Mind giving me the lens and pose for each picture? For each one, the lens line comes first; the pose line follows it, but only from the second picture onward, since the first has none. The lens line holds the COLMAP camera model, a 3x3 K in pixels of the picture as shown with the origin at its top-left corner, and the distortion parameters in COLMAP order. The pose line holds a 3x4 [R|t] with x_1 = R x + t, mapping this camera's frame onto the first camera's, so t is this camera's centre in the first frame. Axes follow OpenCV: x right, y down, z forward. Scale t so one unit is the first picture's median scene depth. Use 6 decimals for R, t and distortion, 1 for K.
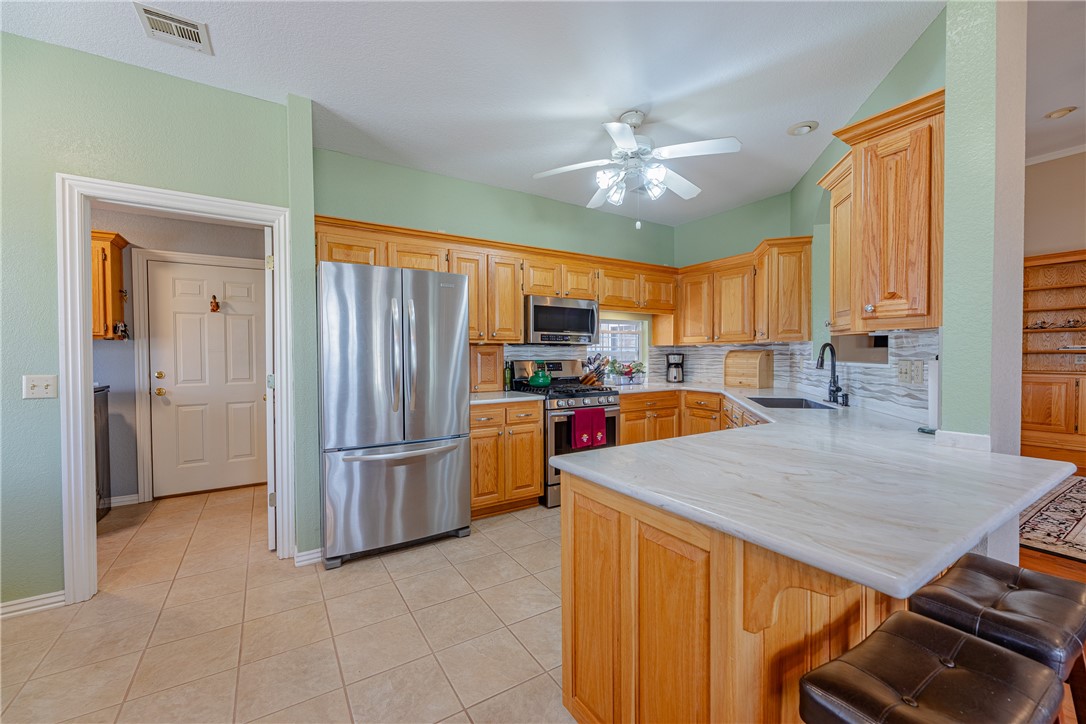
lens RADIAL K [[438.9, 0, 544.6], [0, 438.9, 363.8], [0, 0, 1]] dist [-0.002135, -0.000360]
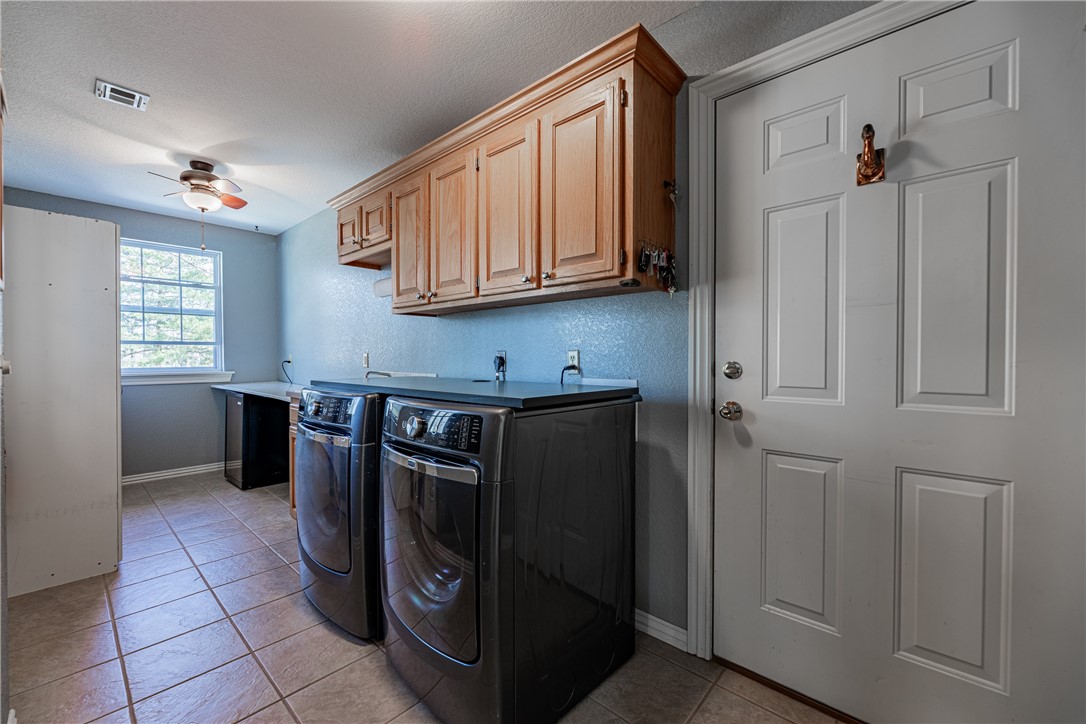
lens RADIAL K [[438.9, 0, 543.5], [0, 438.9, 361.3], [0, 0, 1]] dist [-0.002135, -0.000360]
pose [[0.276845, 0.017852, -0.960749, -0.529460], [-0.022220, 0.999679, 0.012172, 0.016318], [0.960658, 0.017979, 0.277153, 0.713405]]
